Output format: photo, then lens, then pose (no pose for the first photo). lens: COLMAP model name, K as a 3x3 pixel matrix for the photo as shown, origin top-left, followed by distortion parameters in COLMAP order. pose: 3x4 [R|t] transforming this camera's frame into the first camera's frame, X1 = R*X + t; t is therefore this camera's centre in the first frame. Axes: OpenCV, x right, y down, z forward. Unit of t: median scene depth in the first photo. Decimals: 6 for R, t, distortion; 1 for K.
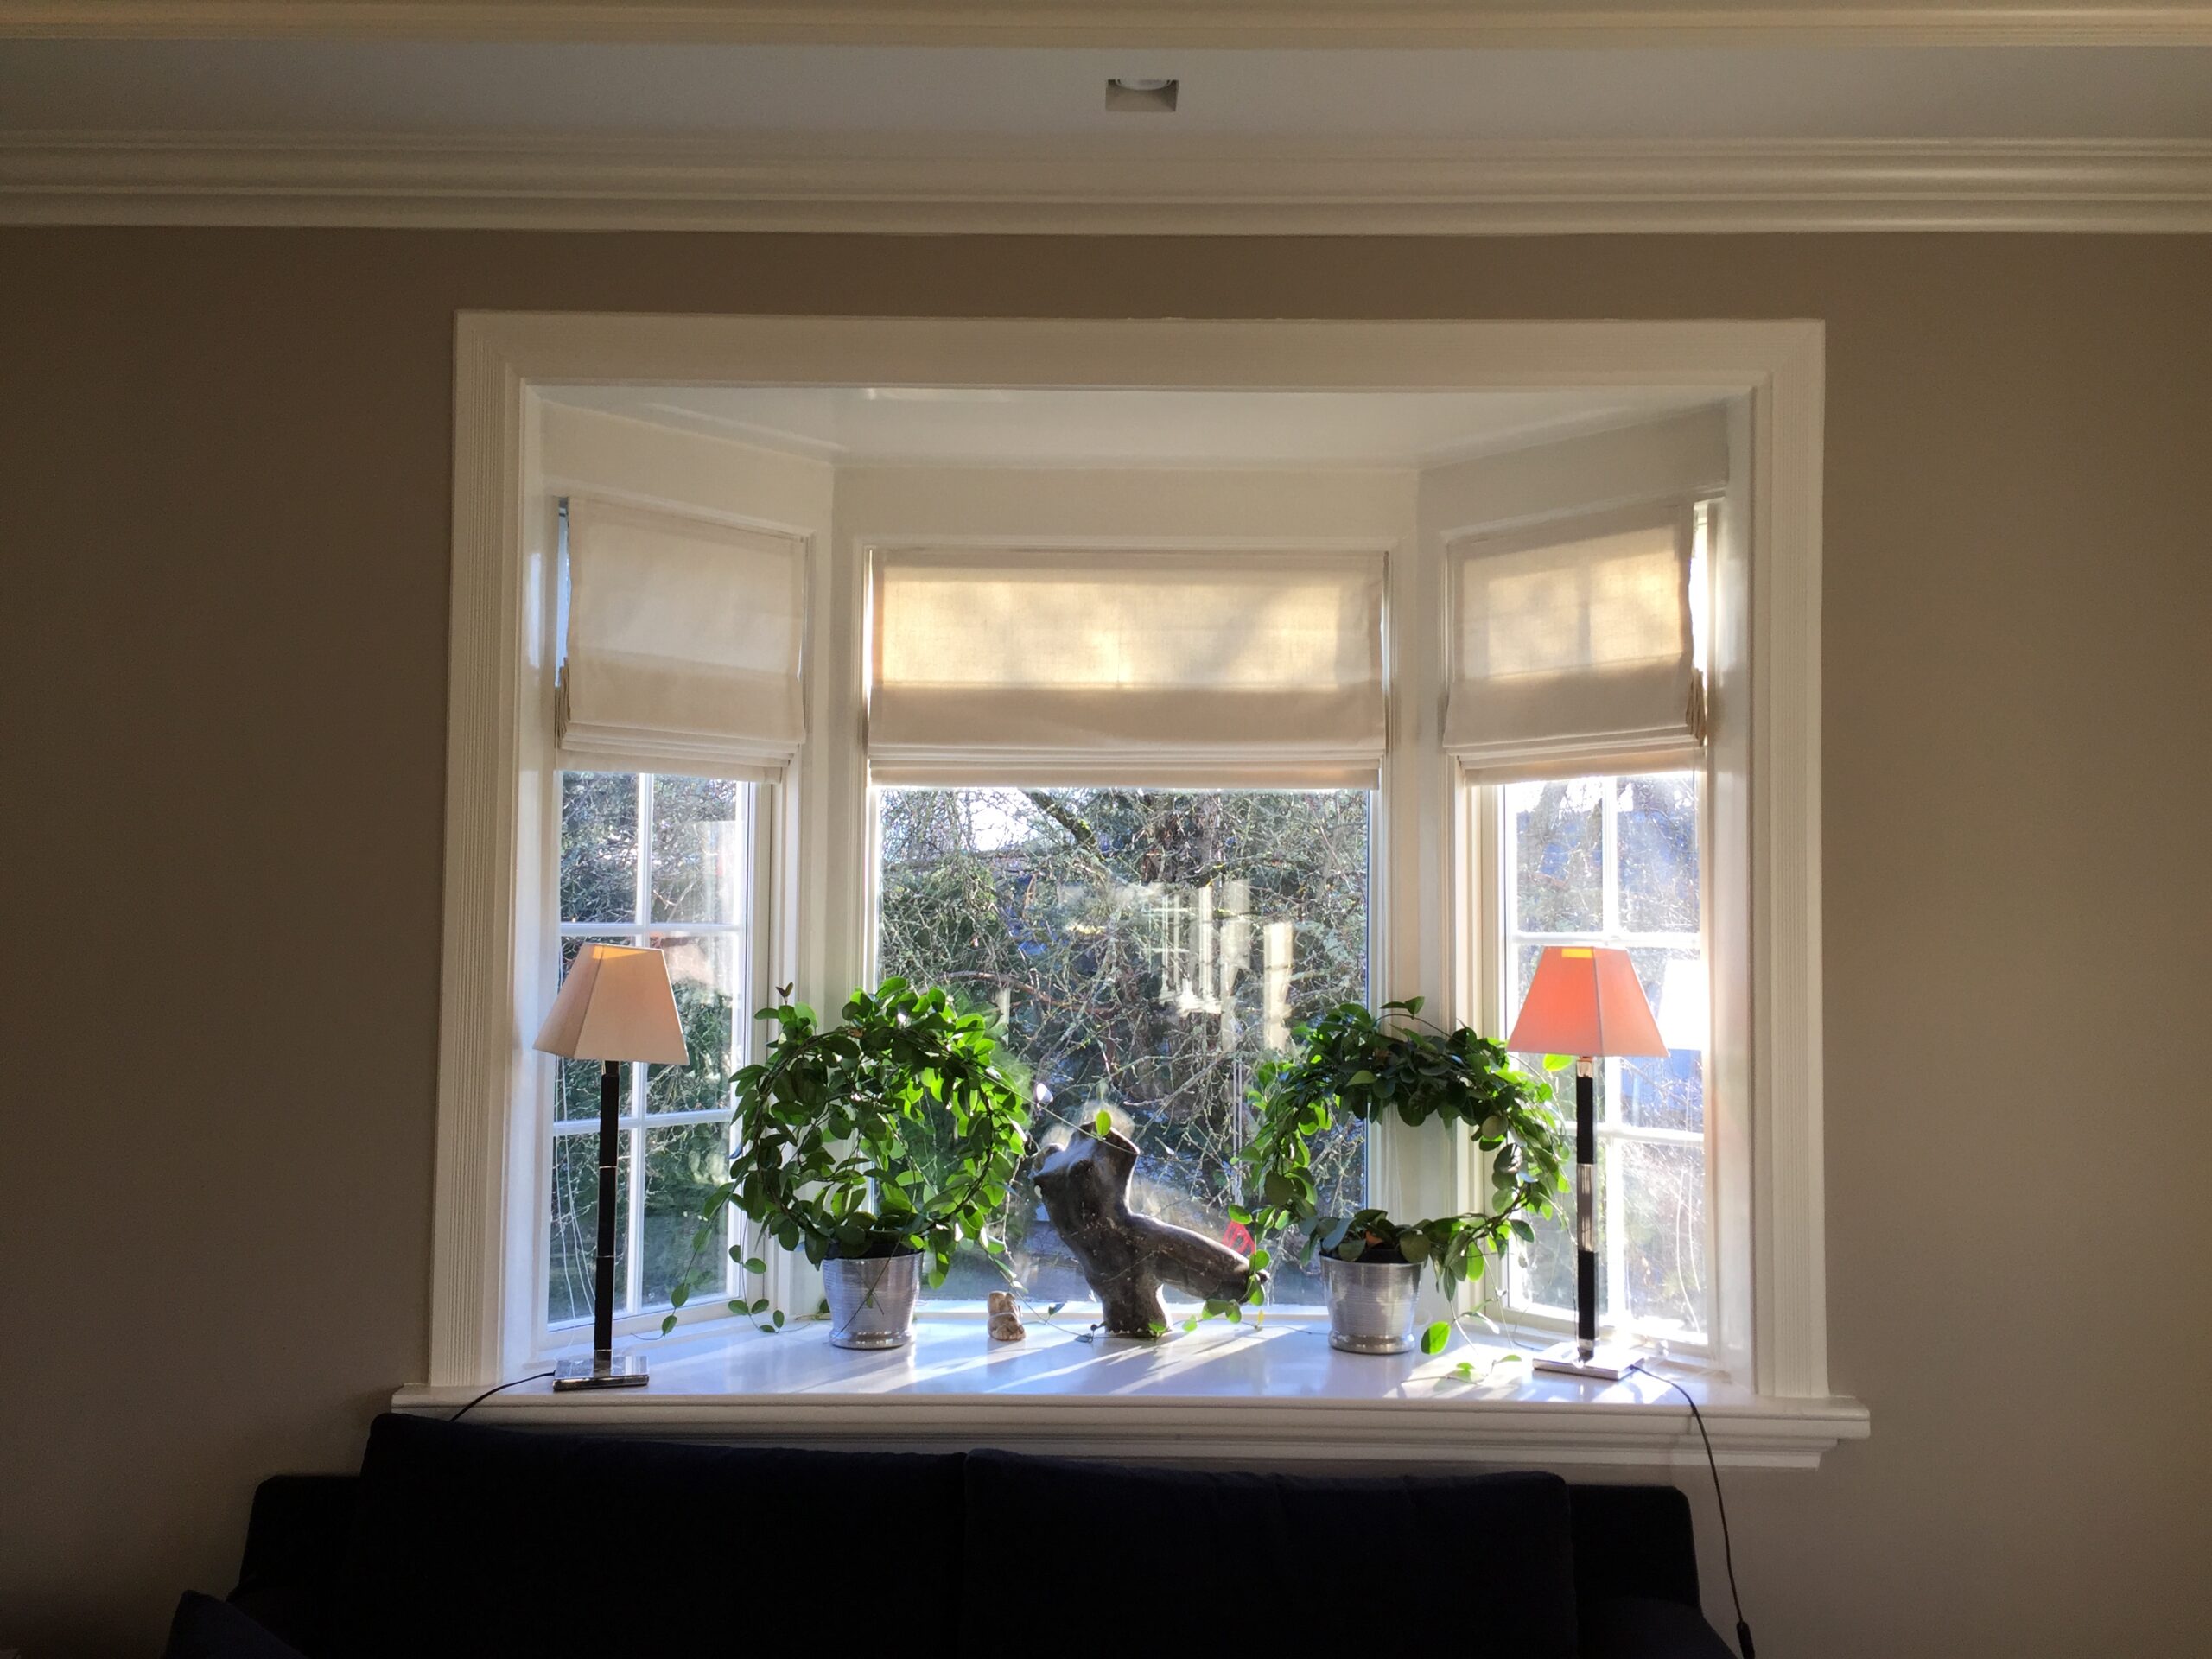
lens RADIAL K [[1865.2, 0, 1114.2], [0, 1865.2, 826.2], [0, 0, 1]] dist [0.075223, -0.106547]
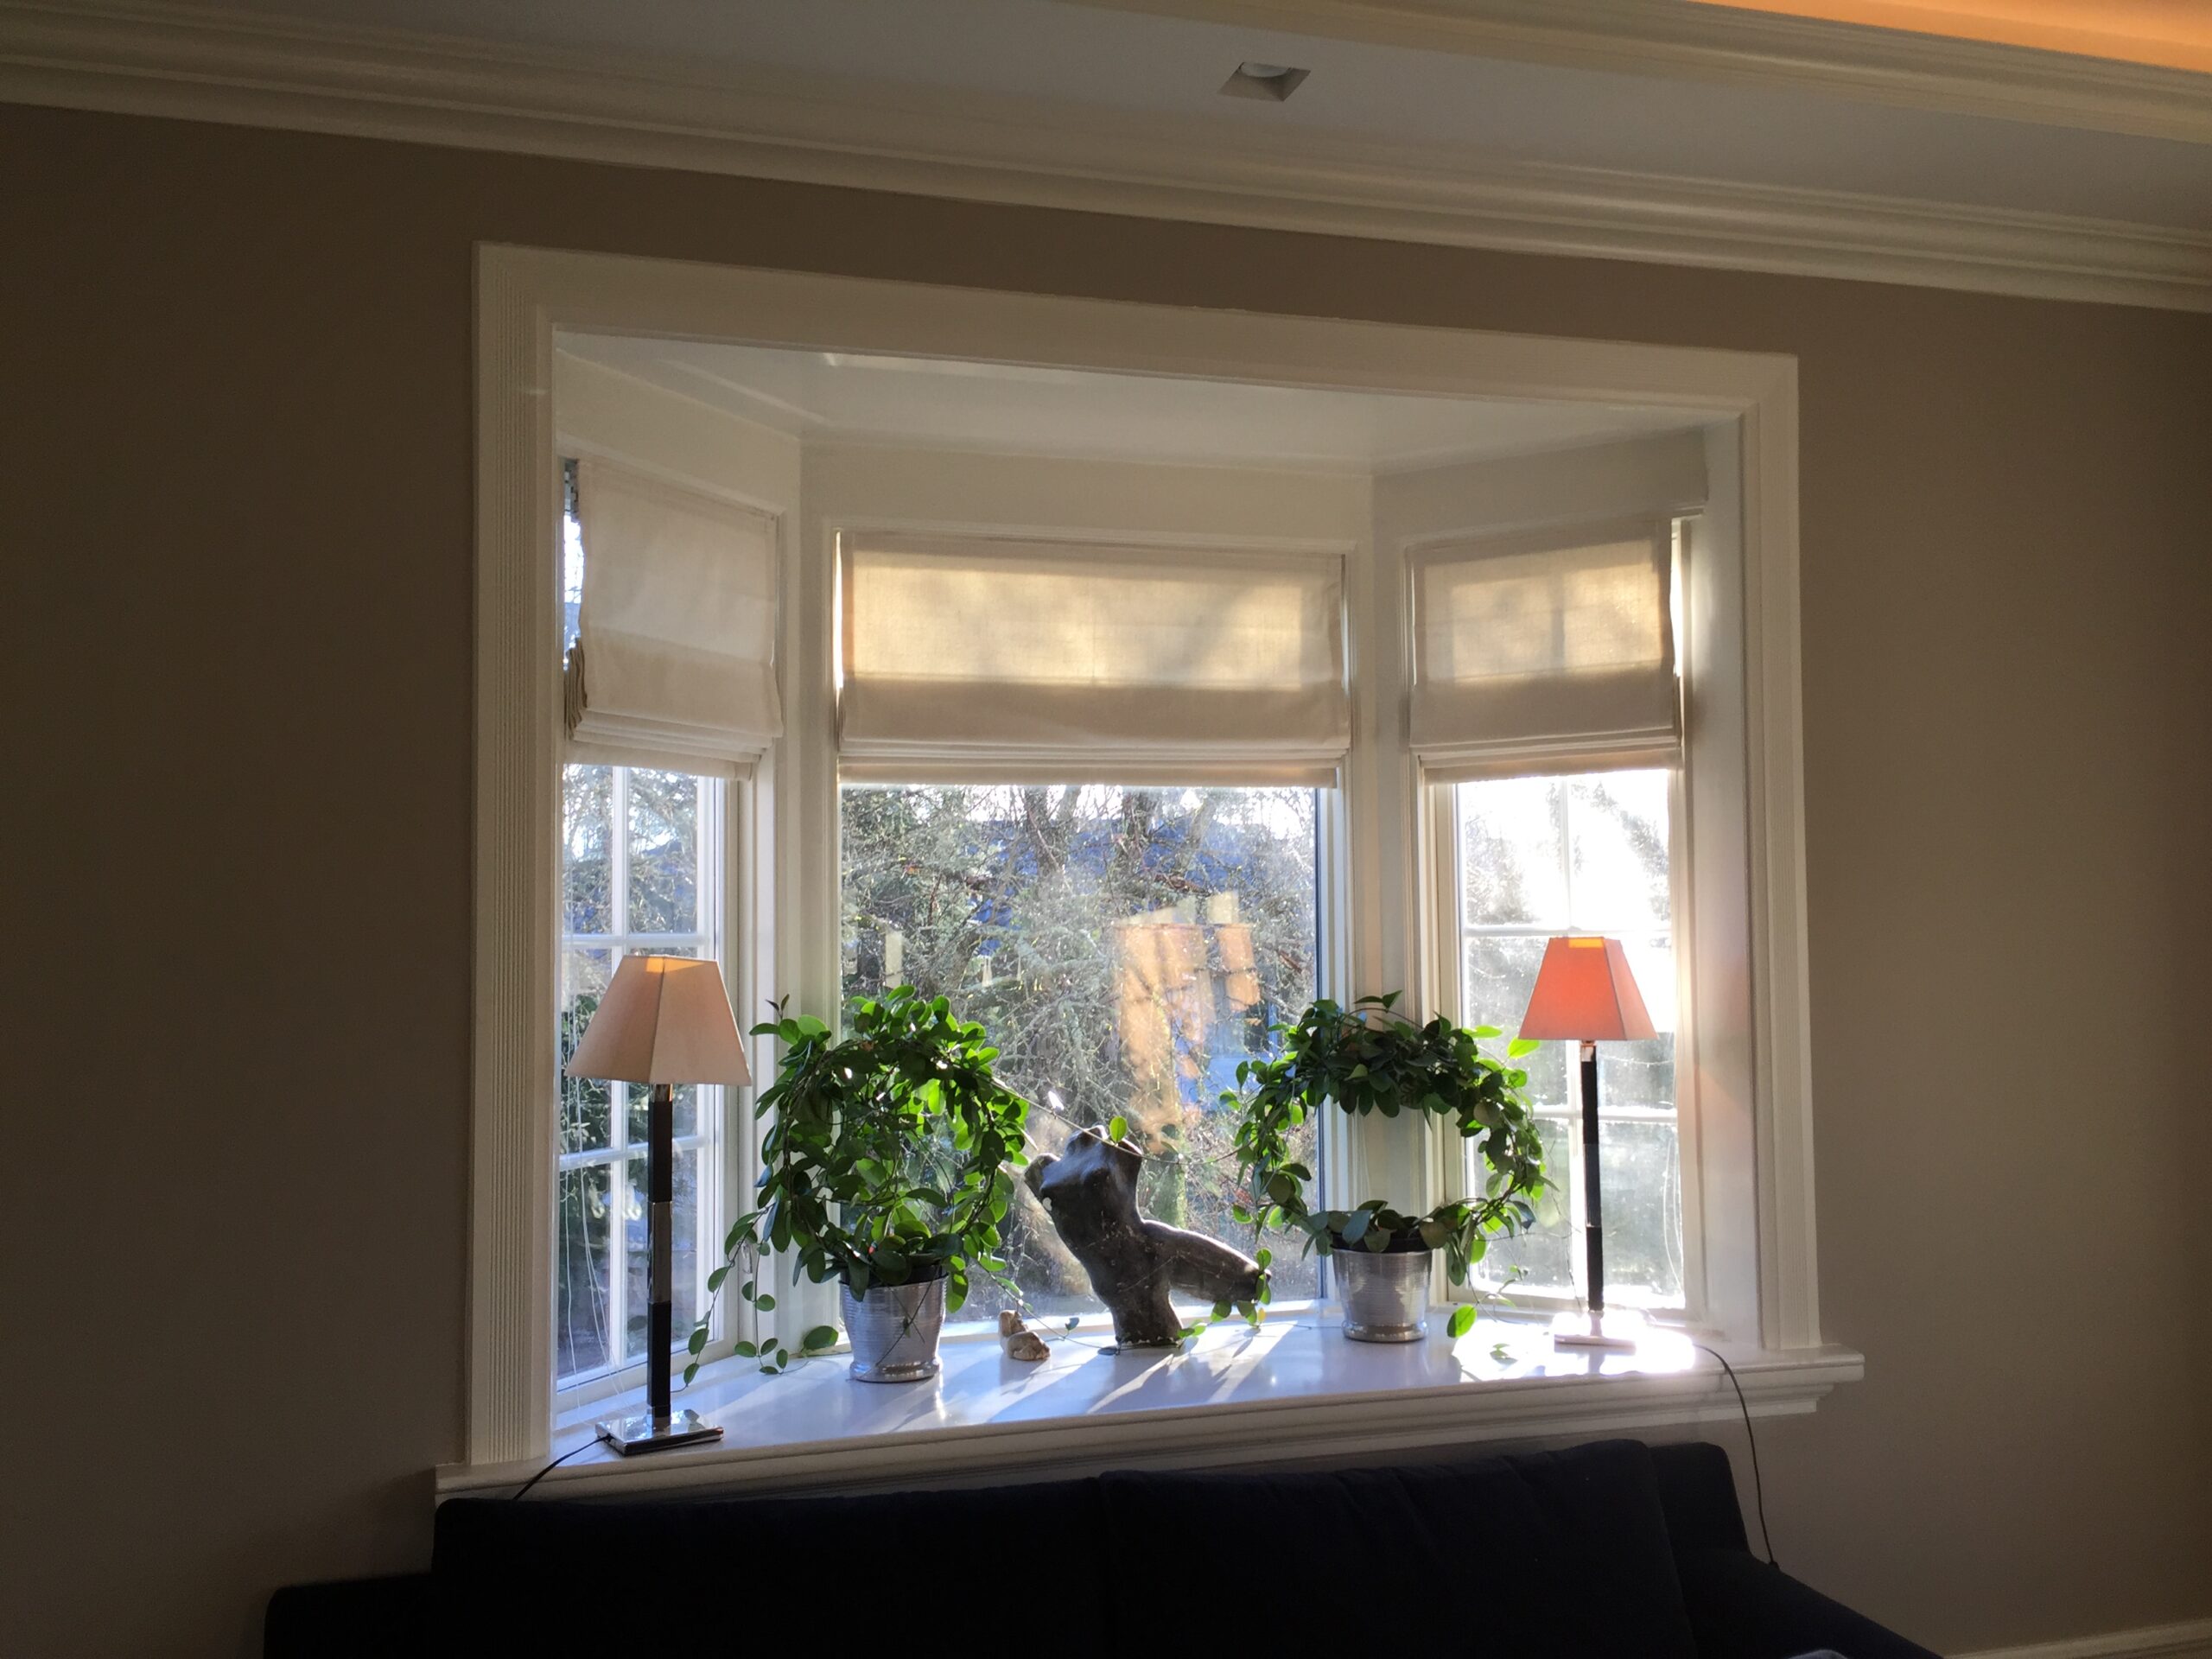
lens RADIAL K [[1865.2, 0, 1114.2], [0, 1865.2, 826.2], [0, 0, 1]] dist [0.075223, -0.106547]
pose [[0.959261, -0.004153, 0.282492, -0.288202], [0.005623, 0.999975, -0.004391, 0.005237], [-0.282466, 0.005801, 0.959260, 0.065408]]
